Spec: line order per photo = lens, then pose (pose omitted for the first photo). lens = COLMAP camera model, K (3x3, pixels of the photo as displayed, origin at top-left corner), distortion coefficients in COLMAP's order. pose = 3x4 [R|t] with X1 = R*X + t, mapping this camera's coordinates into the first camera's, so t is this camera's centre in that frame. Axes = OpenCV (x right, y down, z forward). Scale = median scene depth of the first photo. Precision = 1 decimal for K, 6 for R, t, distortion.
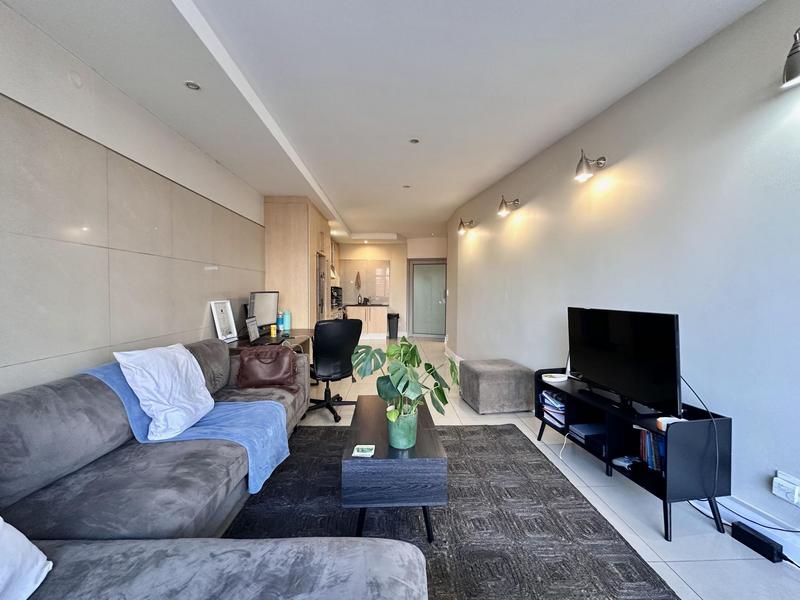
lens RADIAL K [[331.1, 0, 397.8], [0, 331.1, 299.3], [0, 0, 1]] dist [-0.000961, 0.000121]
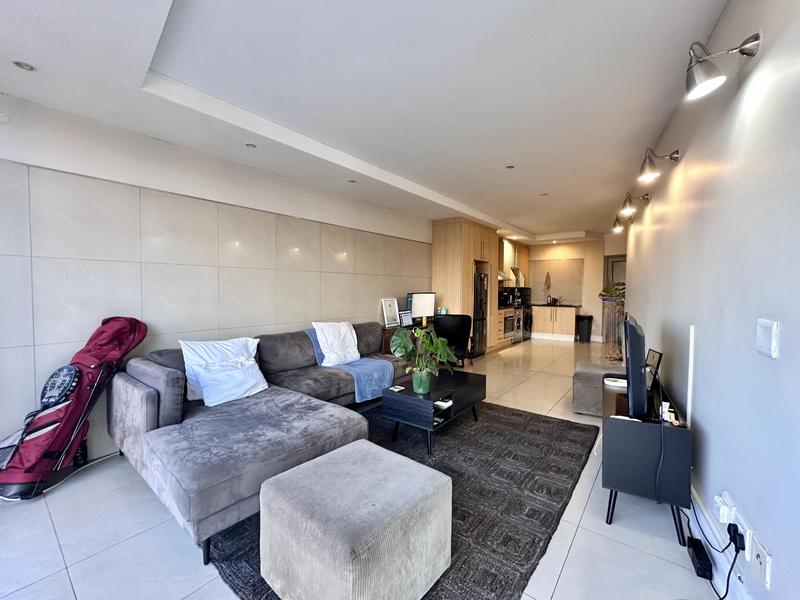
lens RADIAL K [[331.1, 0, 403.1], [0, 331.1, 299.4], [0, 0, 1]] dist [-0.000961, 0.000121]
pose [[0.773380, 0.019858, -0.633632, 0.316772], [-0.016987, 0.999800, 0.010601, -0.006426], [0.633716, 0.002565, 0.773562, -0.095887]]
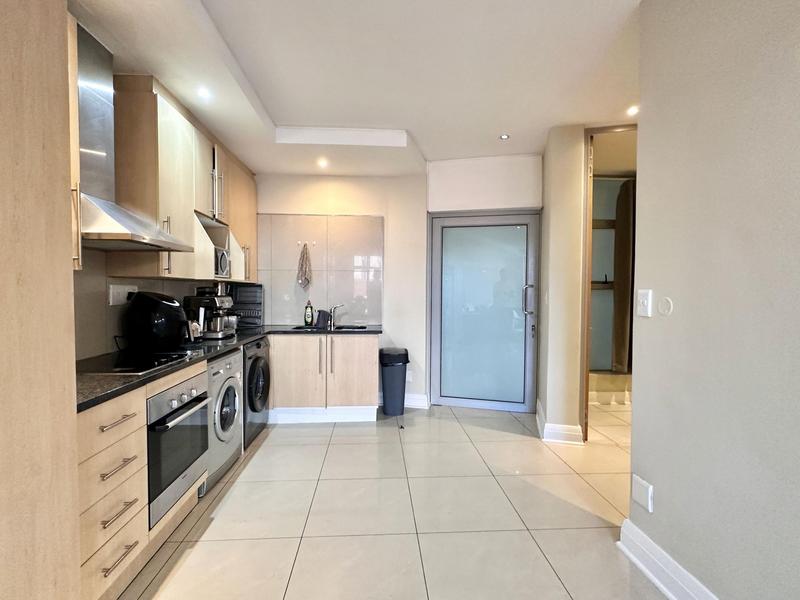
lens RADIAL K [[385.3, 0, 400.8], [0, 385.3, 300.8], [0, 0, 1]] dist [-0.005784, 0.001102]
pose [[0.998777, -0.002724, 0.049371, -0.048189], [0.002616, 0.999994, 0.002254, -0.029049], [-0.049376, -0.002122, 0.998778, 0.948099]]
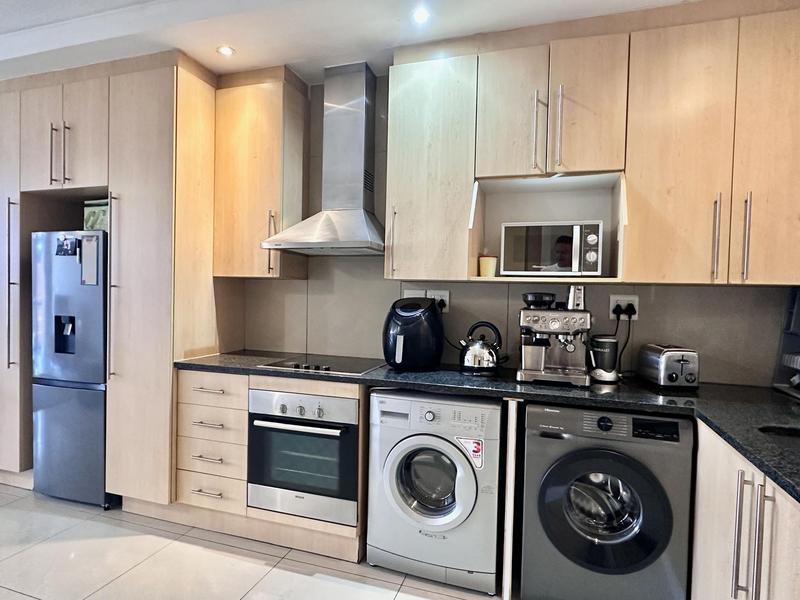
lens RADIAL K [[464.9, 0, 395.9], [0, 464.9, 303.7], [0, 0, 1]] dist [-0.011622, 0.007090]
pose [[-0.334996, 0.009822, -0.942168, 0.127558], [-0.046981, 0.998528, 0.027114, -0.045629], [0.941048, 0.053347, -0.334041, 1.576684]]
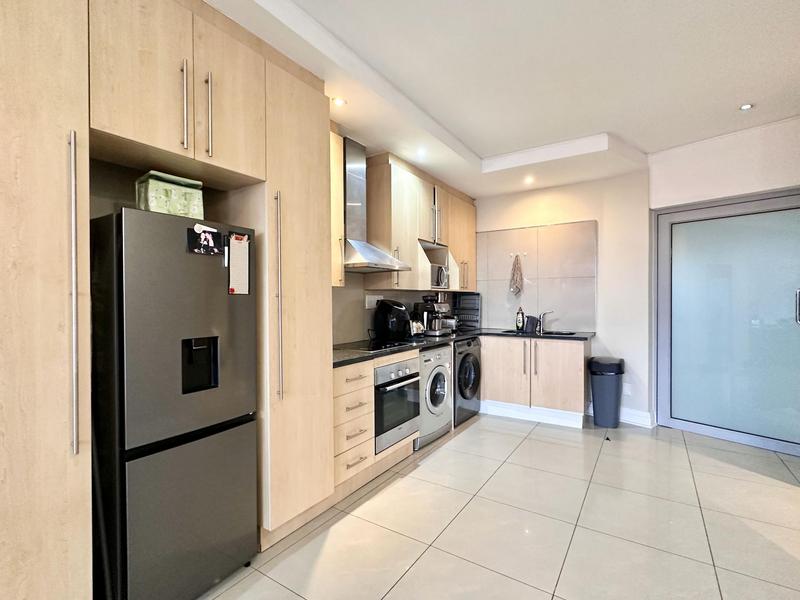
lens RADIAL K [[385.3, 0, 396.8], [0, 385.3, 302.0], [0, 0, 1]] dist [-0.005784, 0.001102]
pose [[0.823659, -0.006986, -0.567042, 0.066929], [-0.003087, 0.999854, -0.016803, -0.024240], [0.567077, 0.015591, 0.823517, 0.881515]]
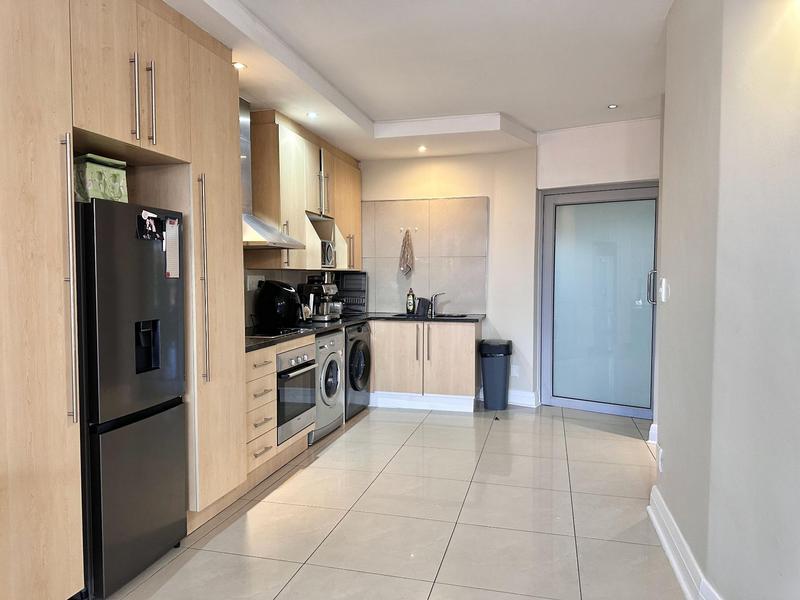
lens RADIAL K [[556.8, 0, 396.3], [0, 556.8, 303.0], [0, 0, 1]] dist [0.037143, -0.053697]
pose [[0.960312, 0.006470, -0.278853, 0.090891], [0.000602, 0.999680, 0.025270, -0.026633], [0.278927, -0.024435, 0.960001, 0.655976]]
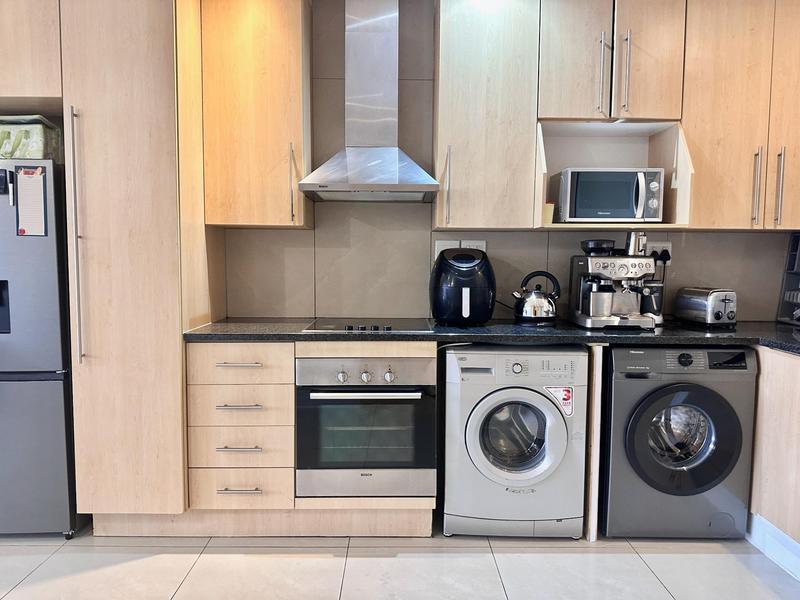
lens RADIAL K [[556.8, 0, 392.1], [0, 556.8, 302.1], [0, 0, 1]] dist [0.037143, -0.053697]
pose [[-0.018491, 0.067431, -0.997553, 0.200106], [-0.030237, 0.997229, 0.067969, -0.022650], [0.999372, 0.031420, -0.016400, 1.379261]]
